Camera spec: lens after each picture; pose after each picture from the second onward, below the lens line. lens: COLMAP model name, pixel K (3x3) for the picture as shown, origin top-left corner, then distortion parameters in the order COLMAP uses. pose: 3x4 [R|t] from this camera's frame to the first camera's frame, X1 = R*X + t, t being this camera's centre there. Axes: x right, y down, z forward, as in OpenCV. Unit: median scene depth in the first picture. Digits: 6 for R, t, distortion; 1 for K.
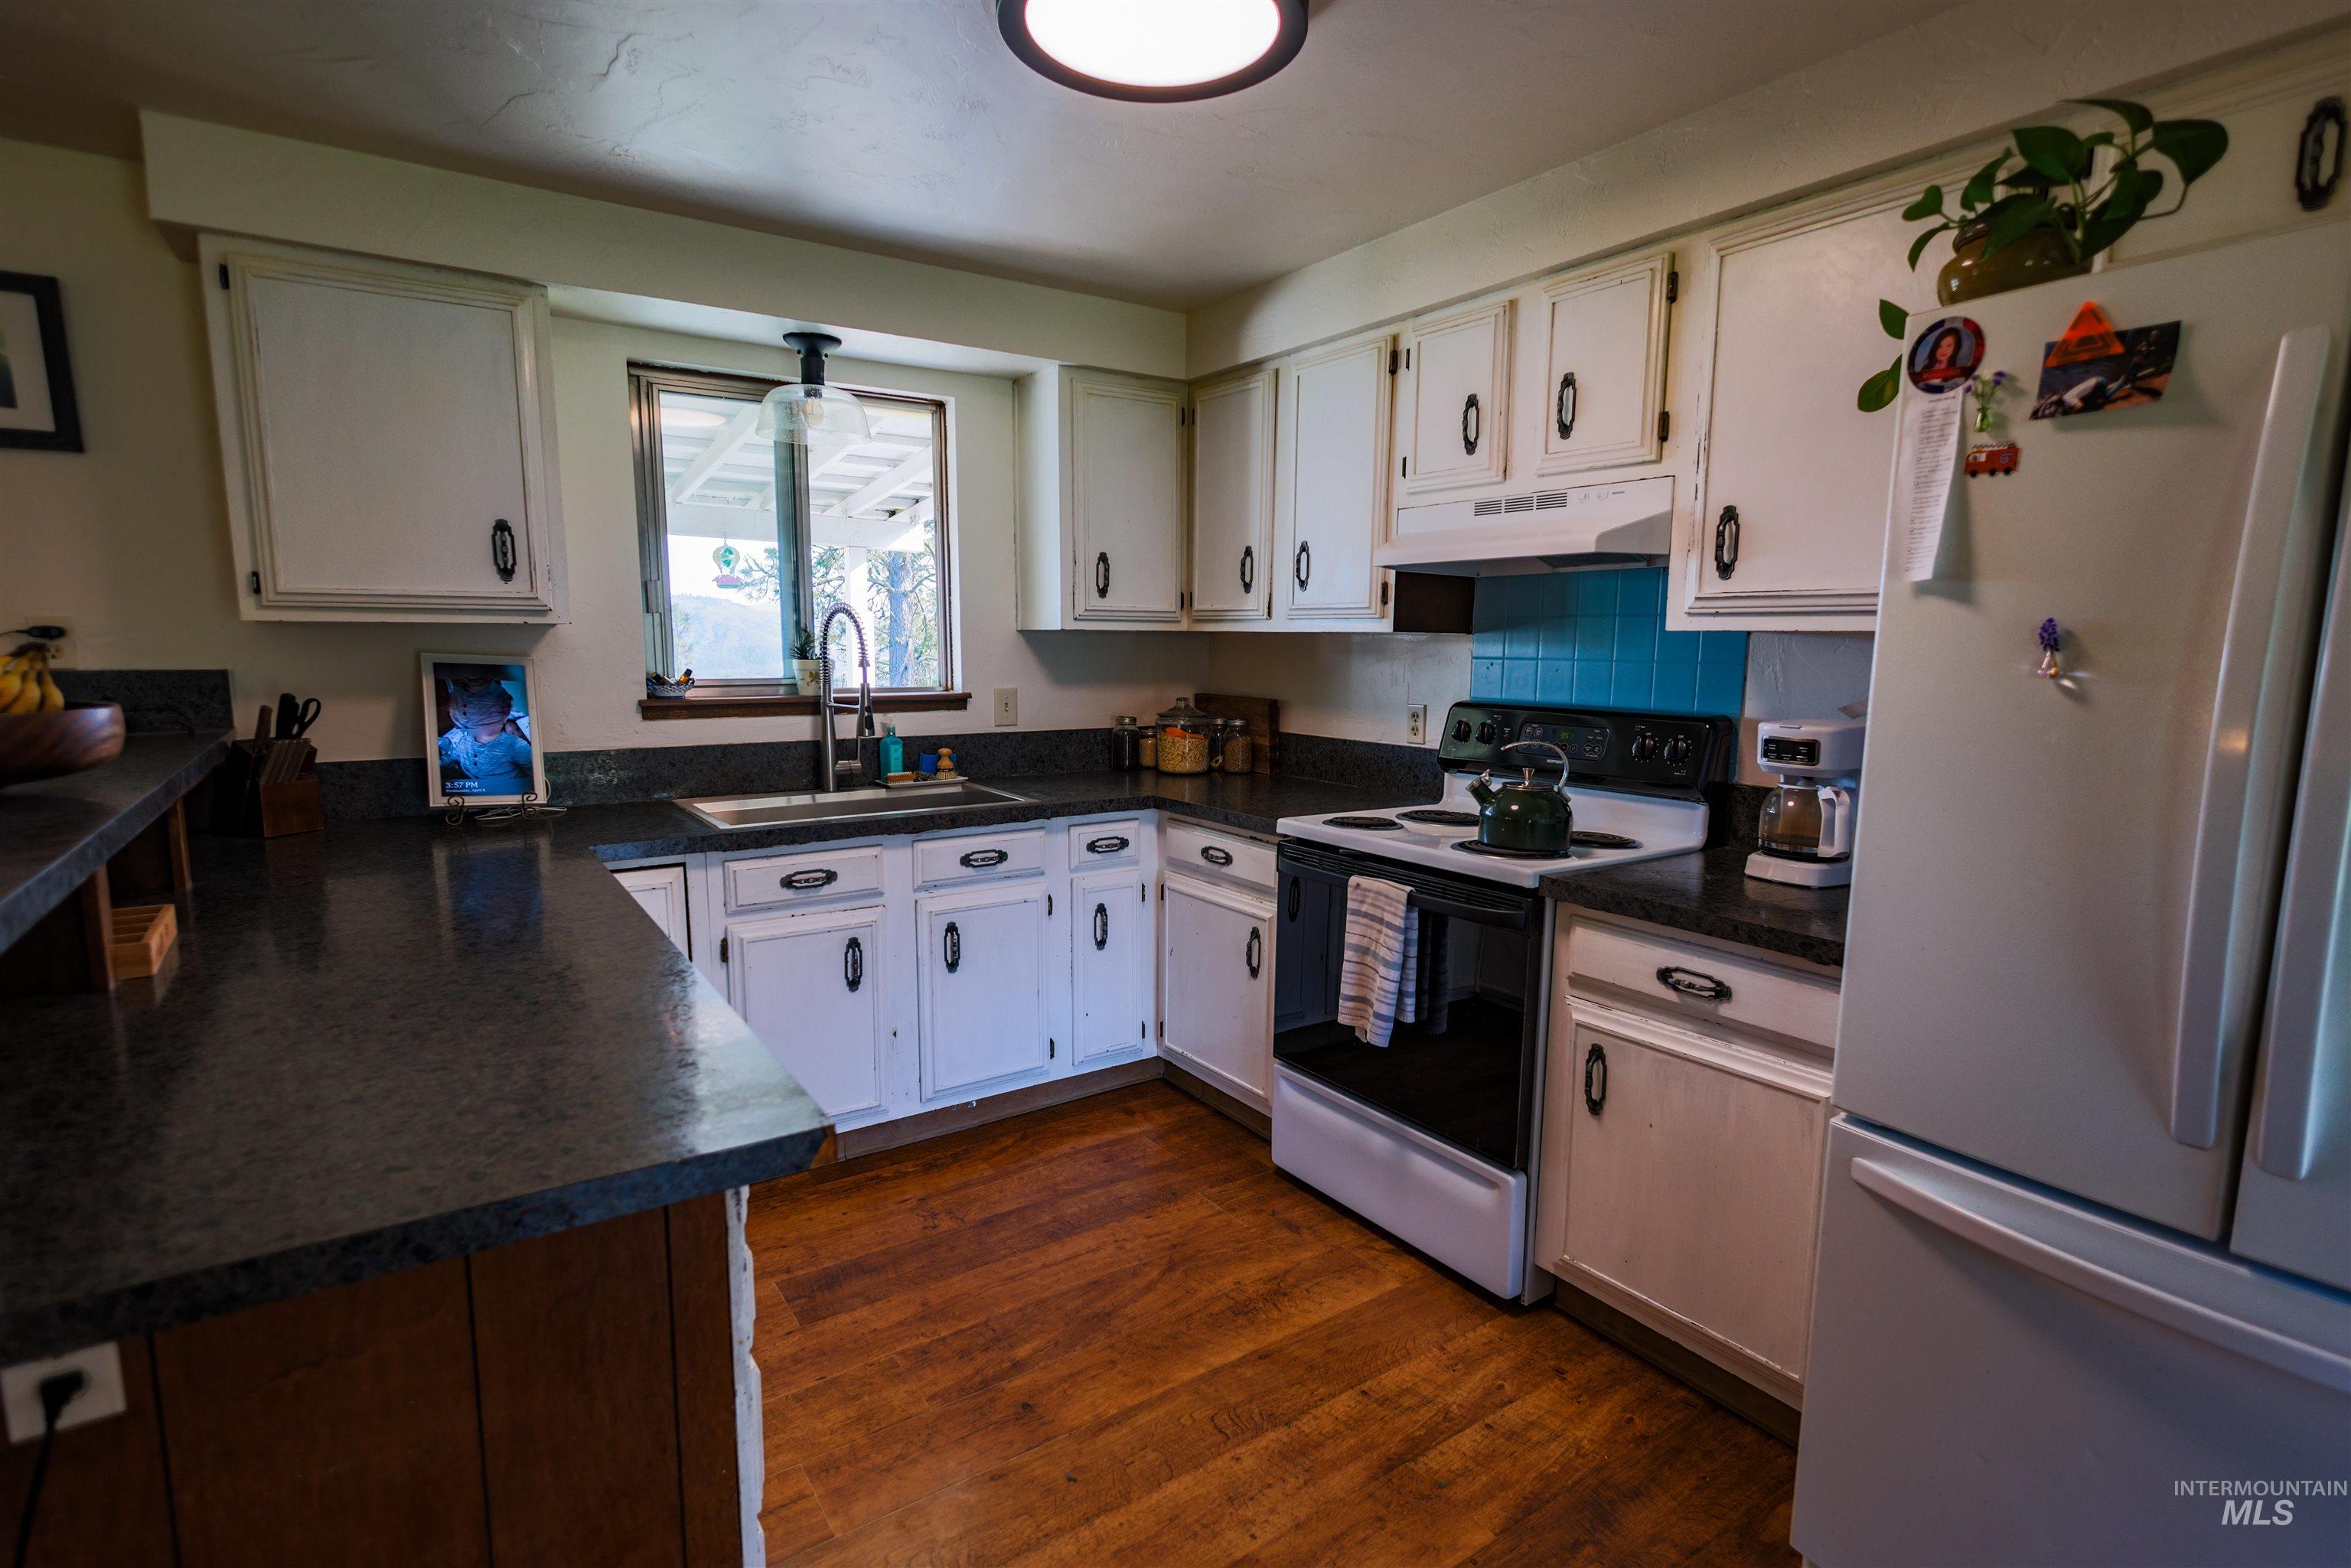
lens RADIAL K [[1148.8, 0, 1184.9], [0, 1148.8, 799.8], [0, 0, 1]] dist [-0.000366, 0.000679]
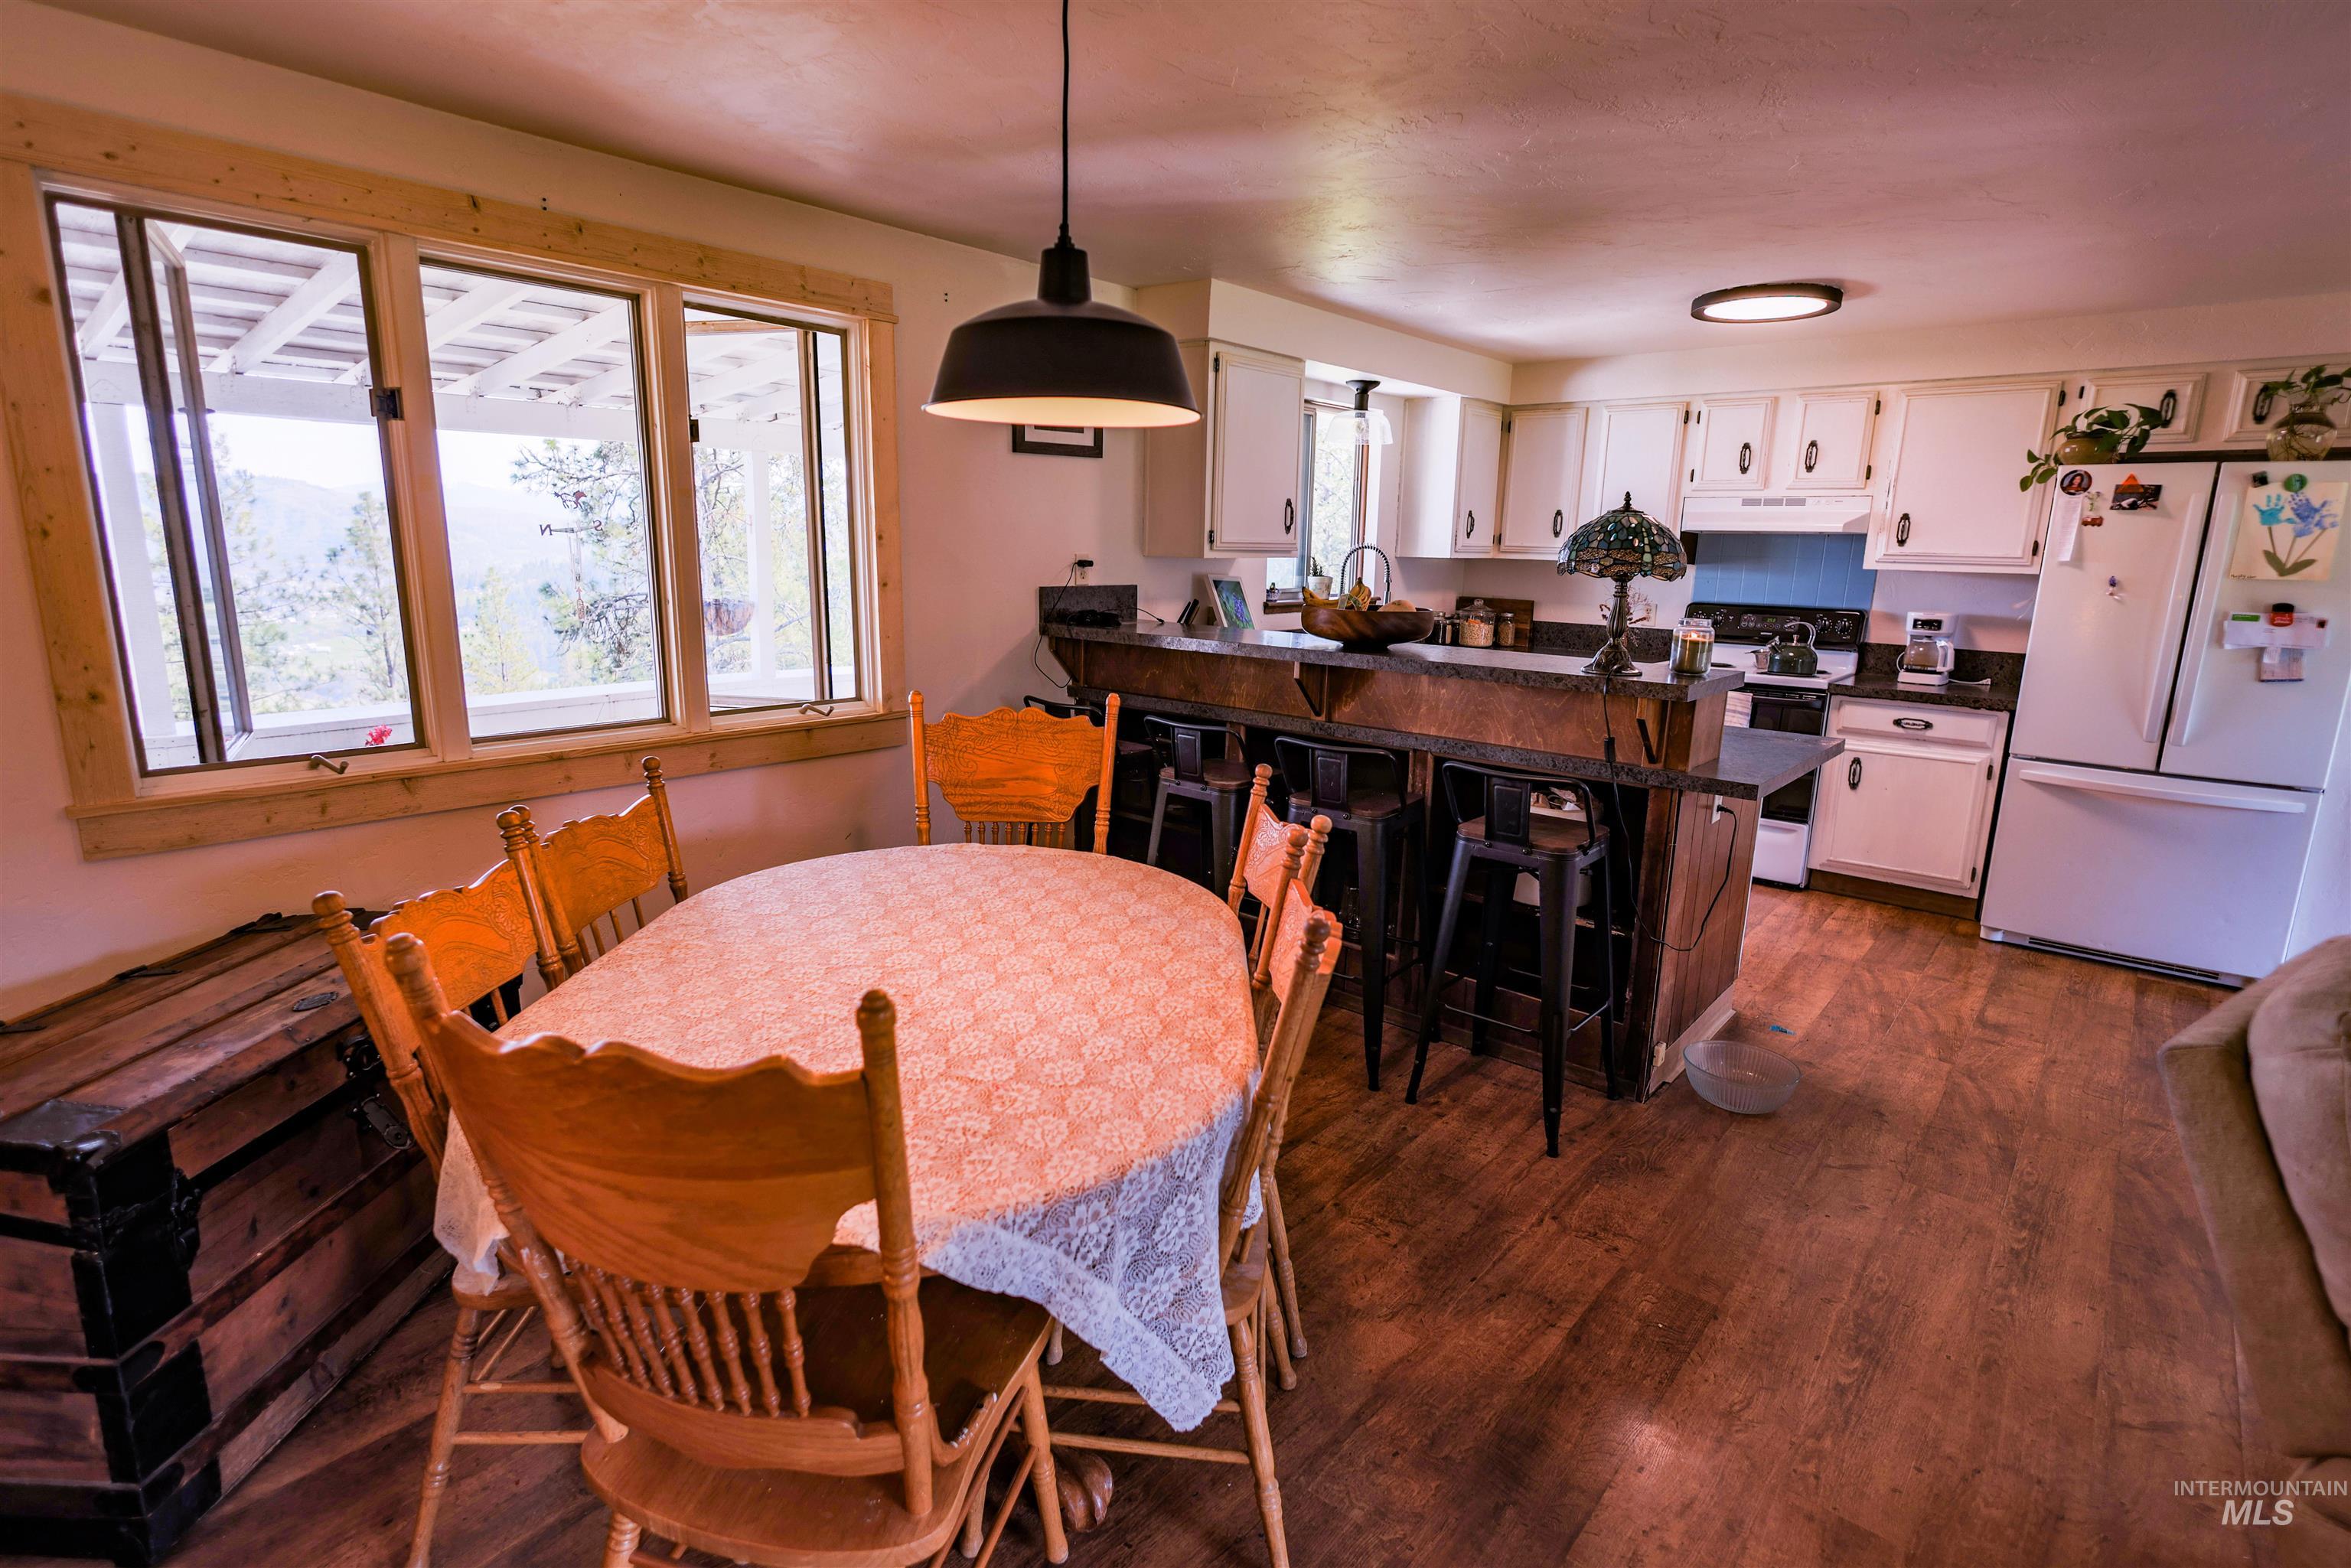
lens RADIAL K [[1148.8, 0, 1164.8], [0, 1148.8, 778.7], [0, 0, 1]] dist [-0.000366, 0.000679]
pose [[0.965832, -0.041133, 0.255886, -1.409457], [0.023221, 0.997088, 0.072632, 0.056295], [-0.258128, -0.064208, 0.963975, -0.753202]]
